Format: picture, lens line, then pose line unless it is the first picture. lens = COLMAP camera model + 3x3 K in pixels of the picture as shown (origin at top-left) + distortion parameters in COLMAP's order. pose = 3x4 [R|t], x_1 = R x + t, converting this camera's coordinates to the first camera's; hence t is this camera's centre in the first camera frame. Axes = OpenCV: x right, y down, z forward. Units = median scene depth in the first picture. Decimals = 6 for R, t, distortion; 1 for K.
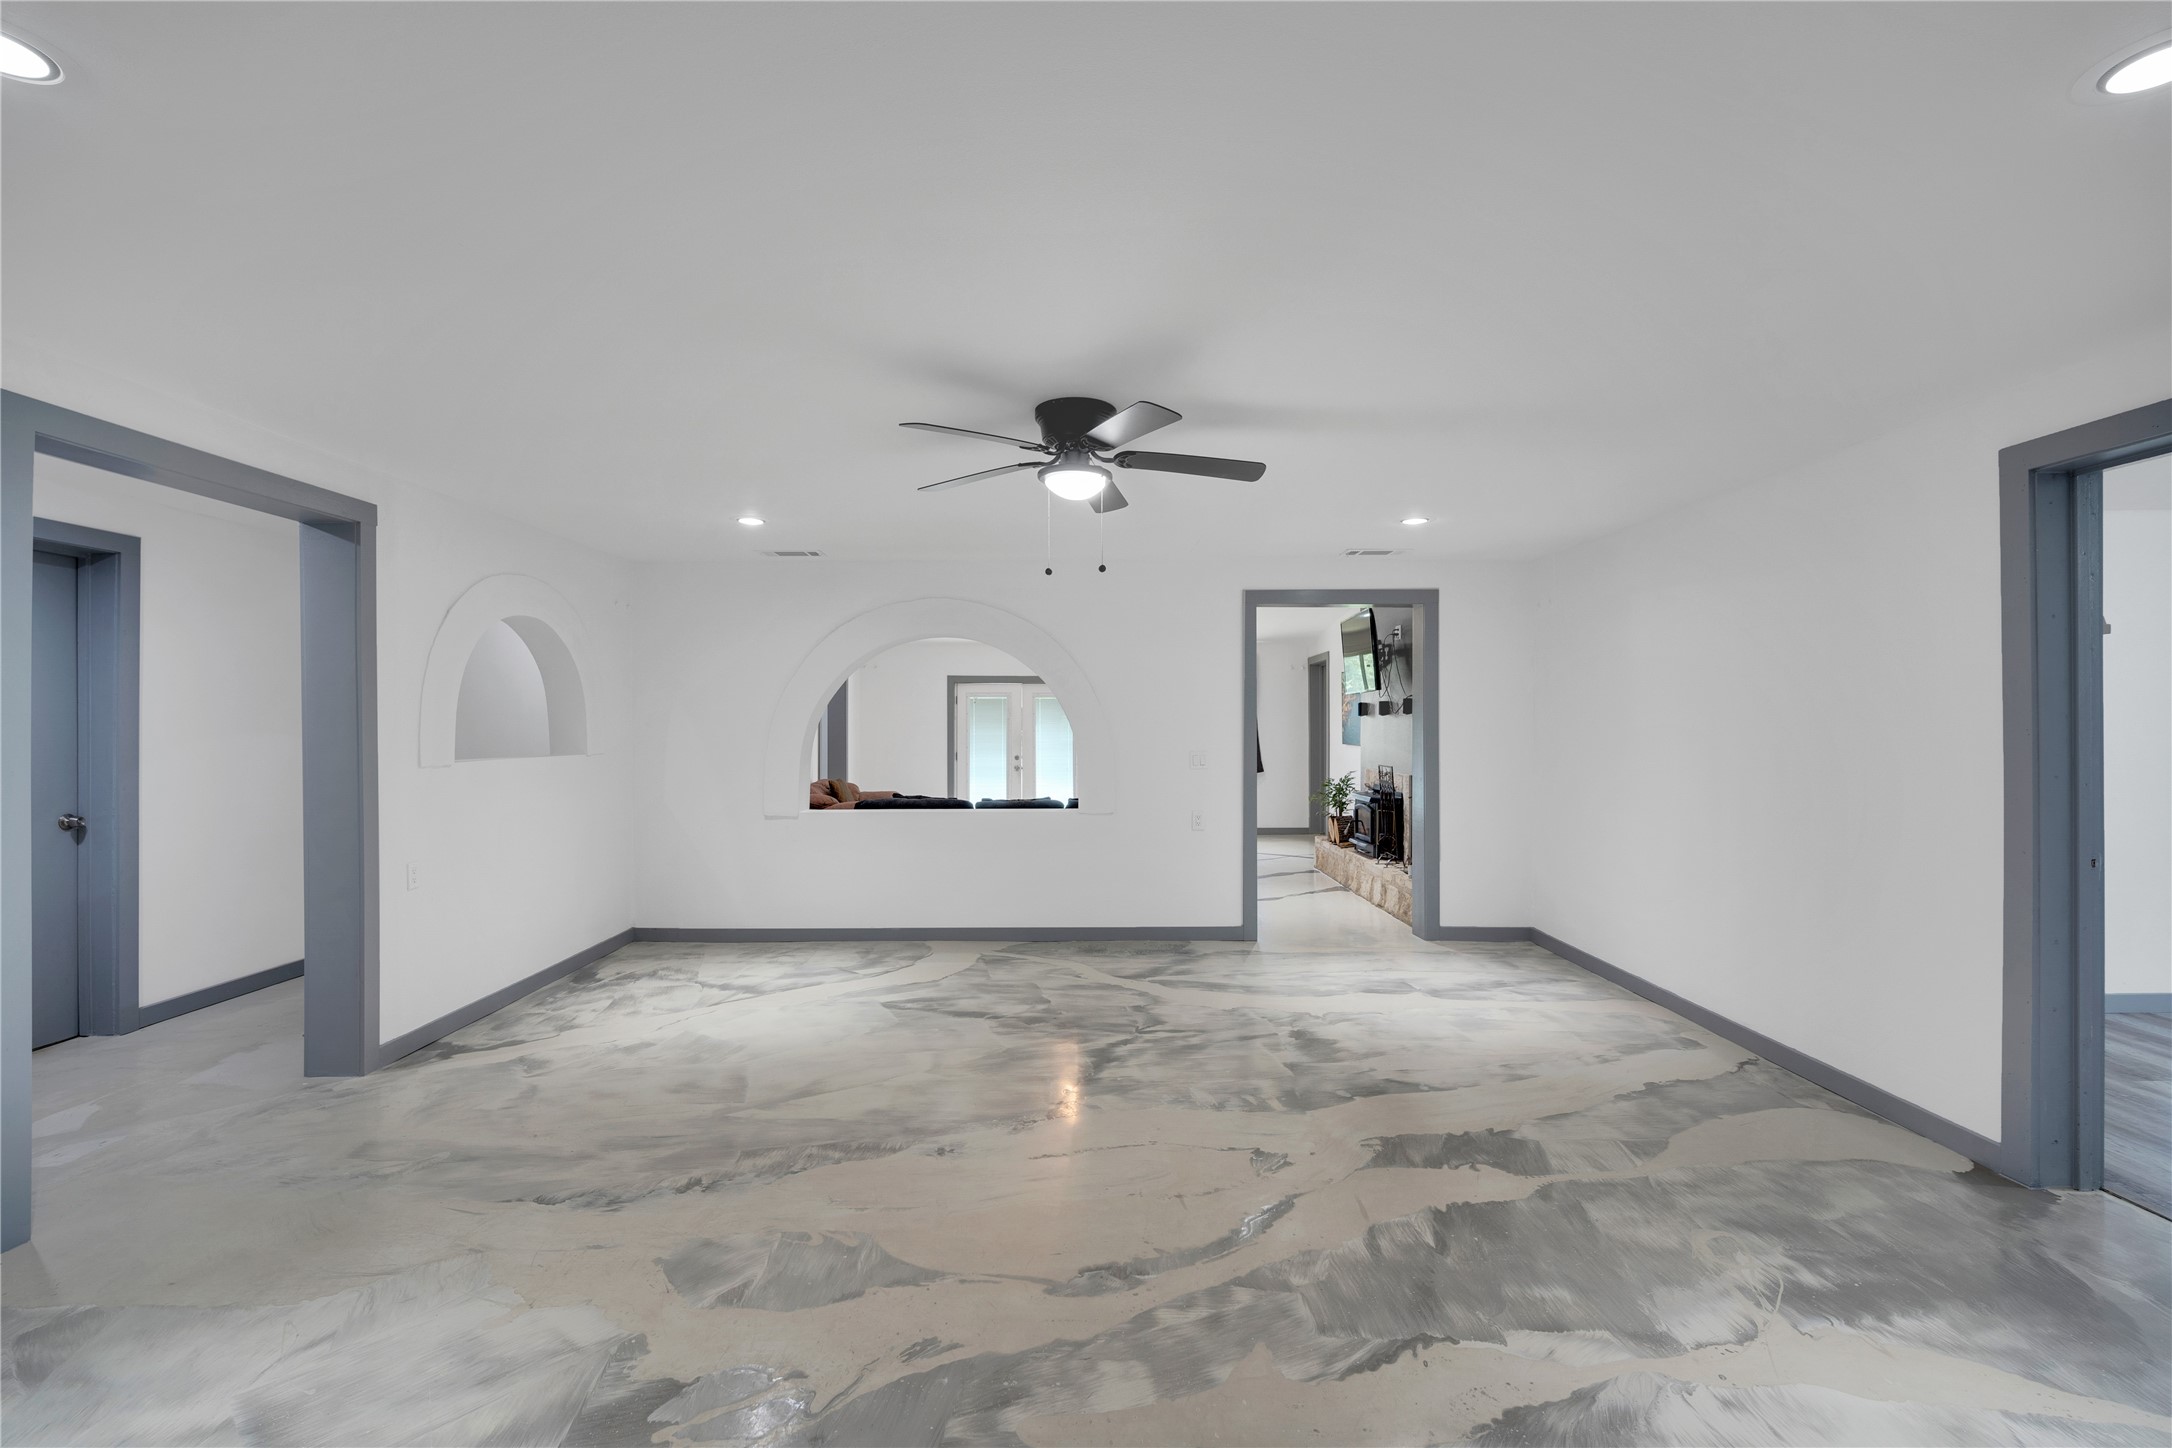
lens RADIAL K [[950.0, 0, 1086.0], [0, 950.0, 724.0], [0, 0, 1]] dist [-0.013631, 0.004426]
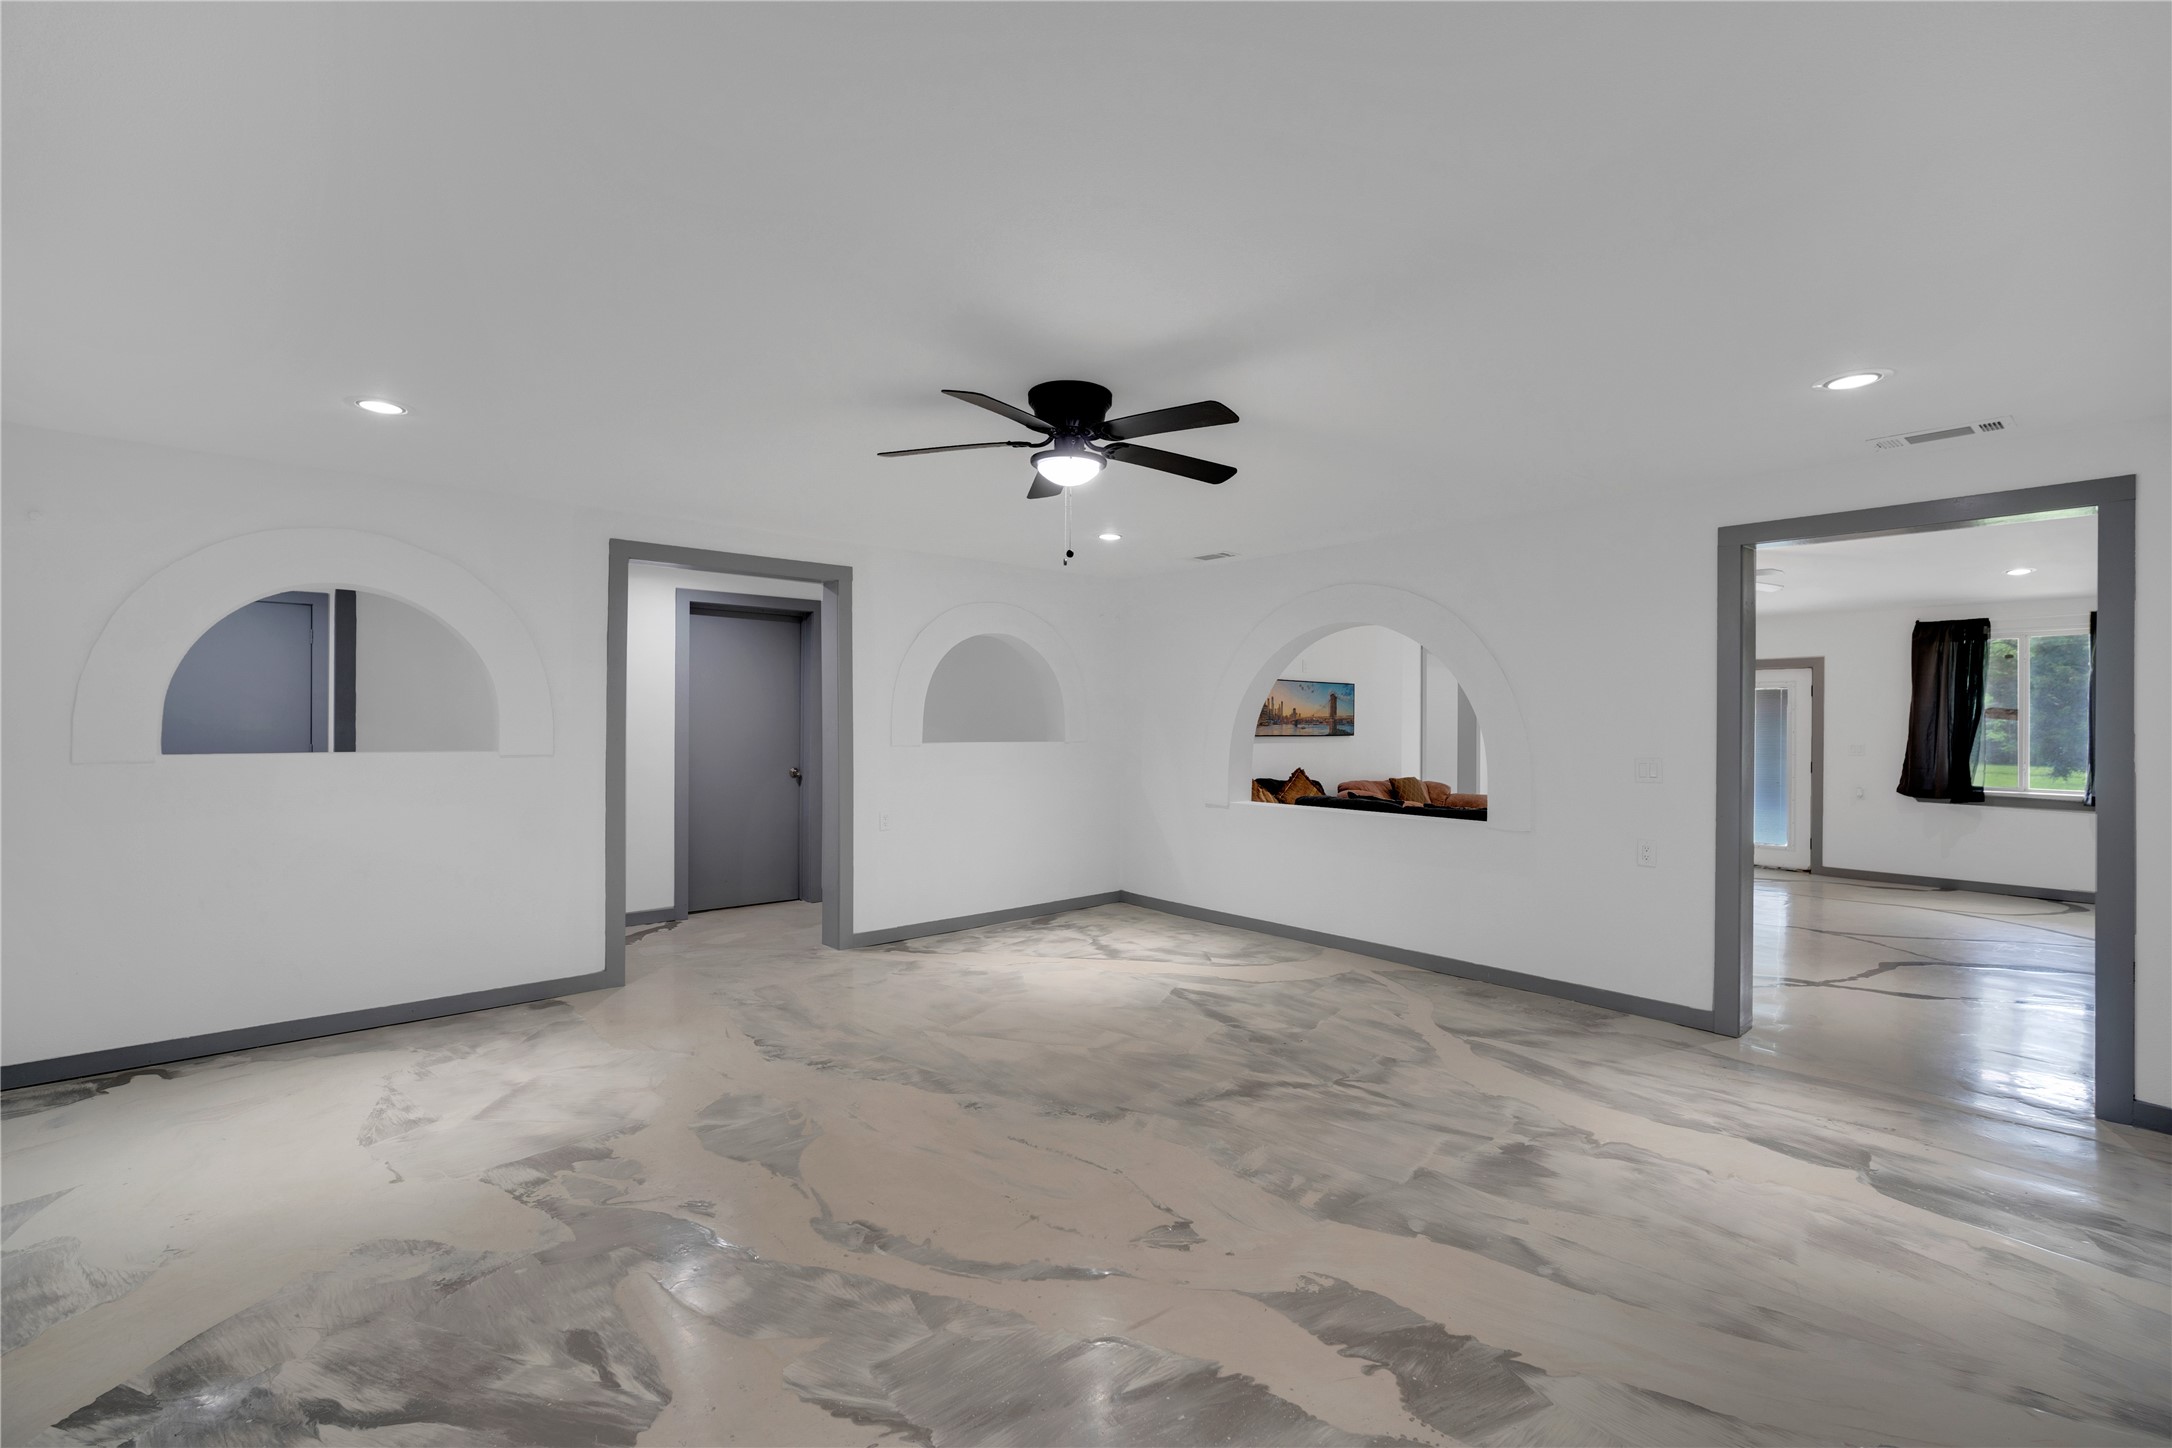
lens RADIAL K [[950.0, 0, 1086.0], [0, 950.0, 724.0], [0, 0, 1]] dist [-0.013631, 0.004426]
pose [[0.648380, 0.009156, -0.761262, 0.728041], [-0.007379, 0.999956, 0.005742, 0.002875], [0.761281, 0.001895, 0.648419, 0.371199]]
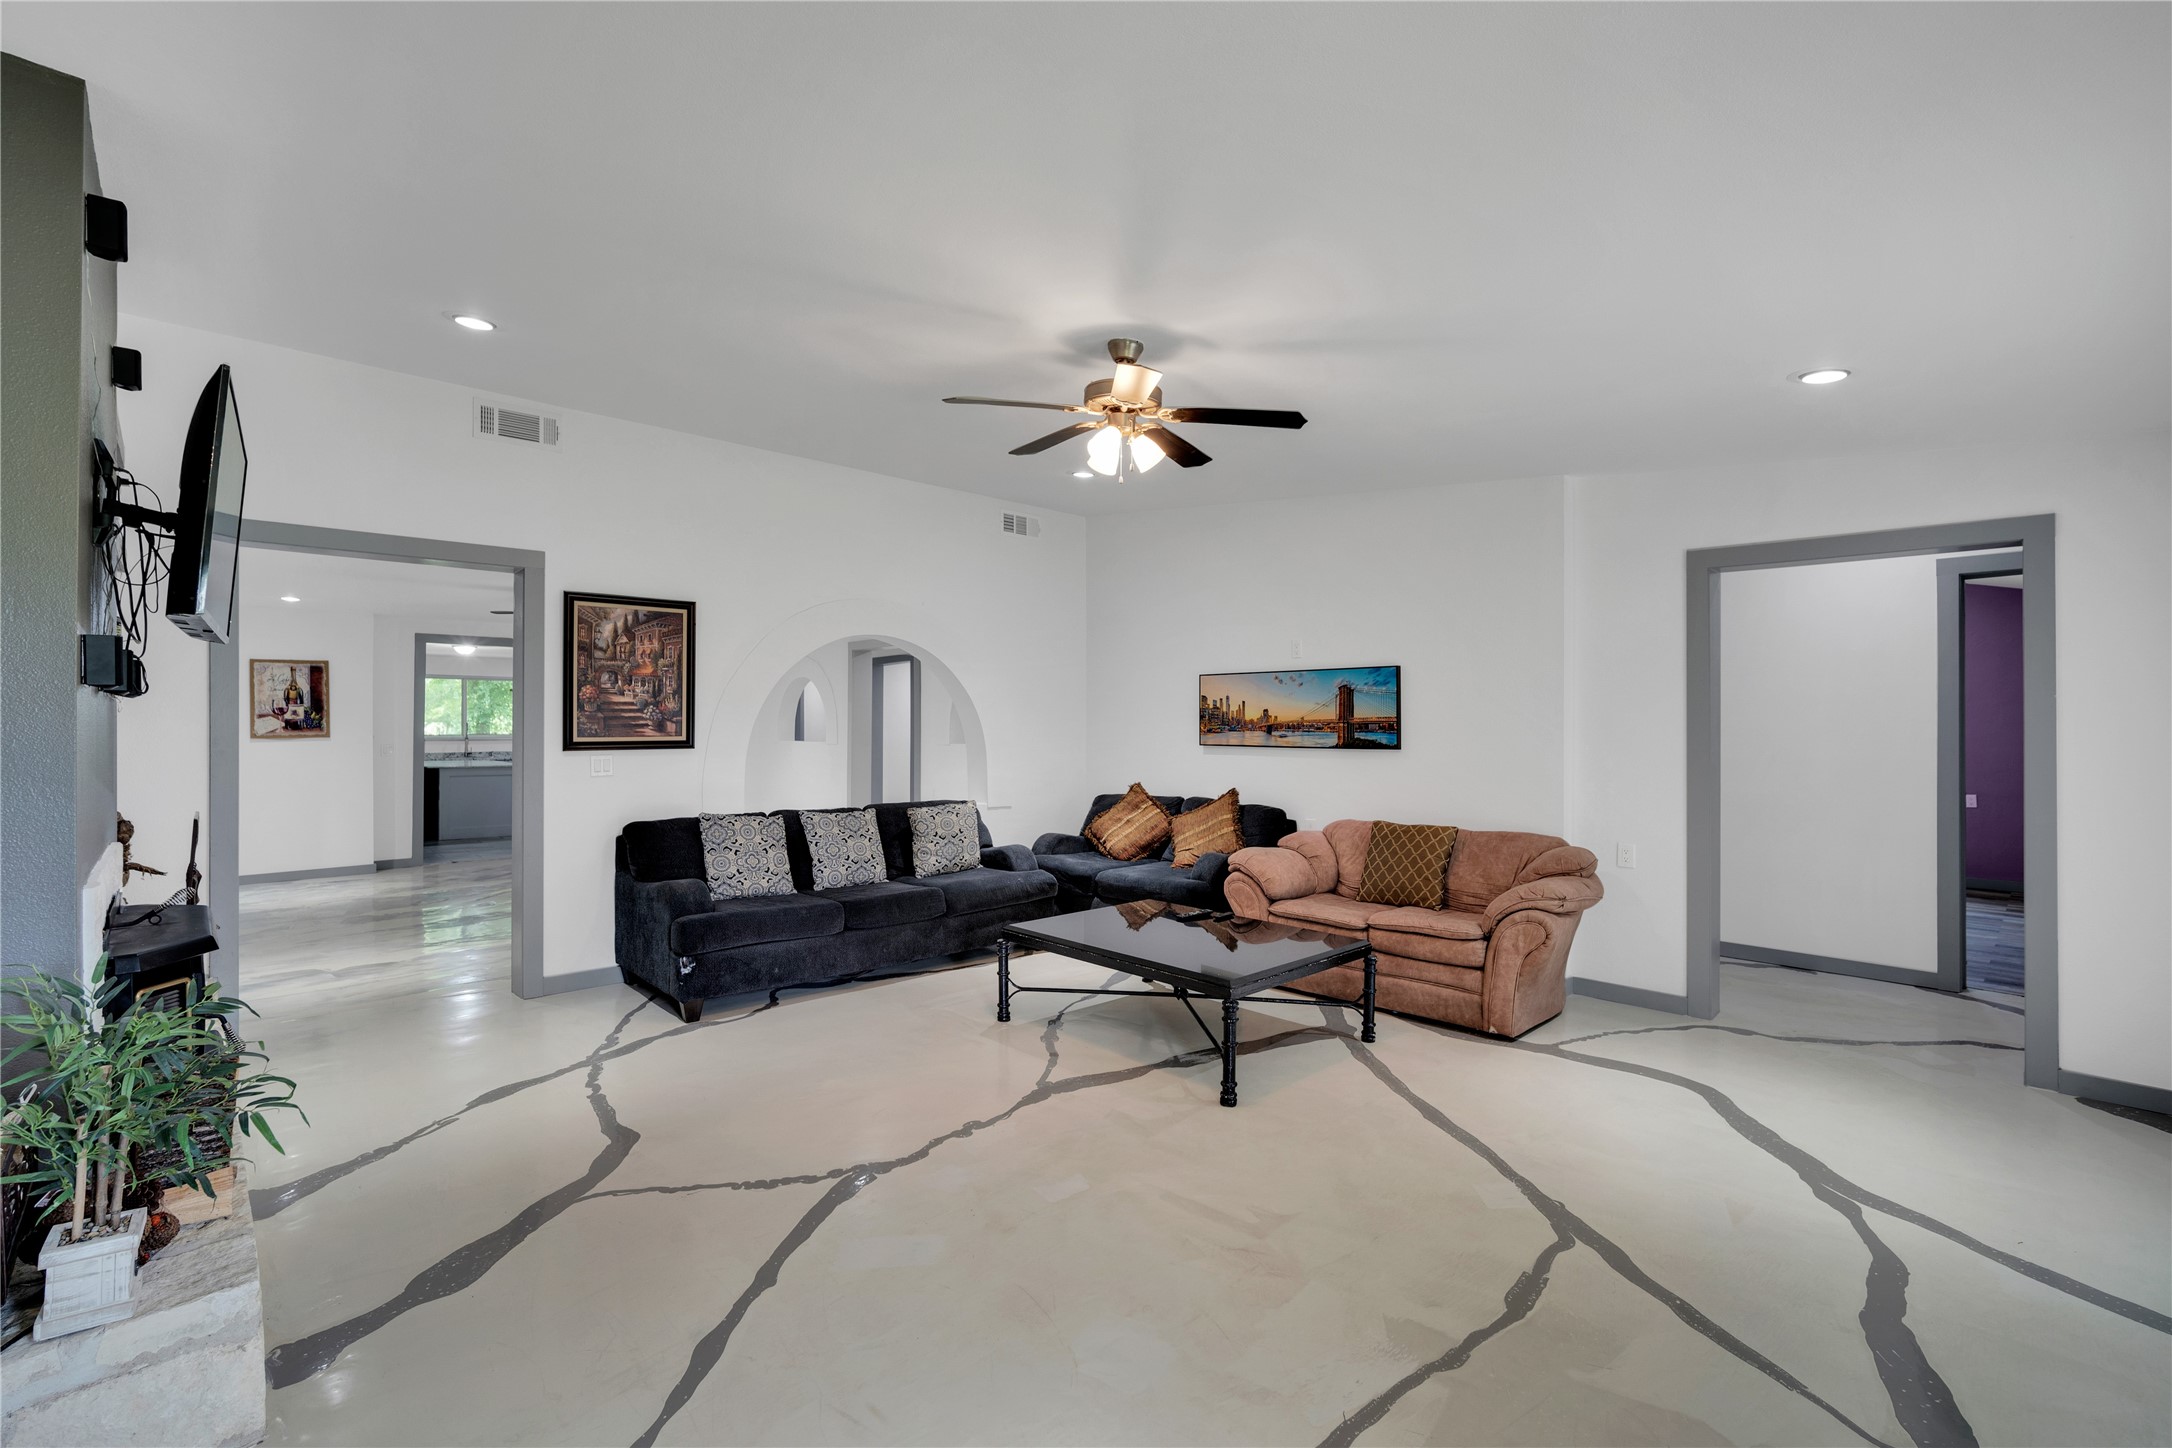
lens RADIAL K [[950.0, 0, 1086.0], [0, 950.0, 724.0], [0, 0, 1]] dist [-0.013631, 0.004426]
pose [[-0.722072, -0.002609, -0.691813, 0.713396], [-0.000258, 0.999994, -0.003503, 0.007239], [0.691818, -0.002351, -0.722068, 3.553452]]
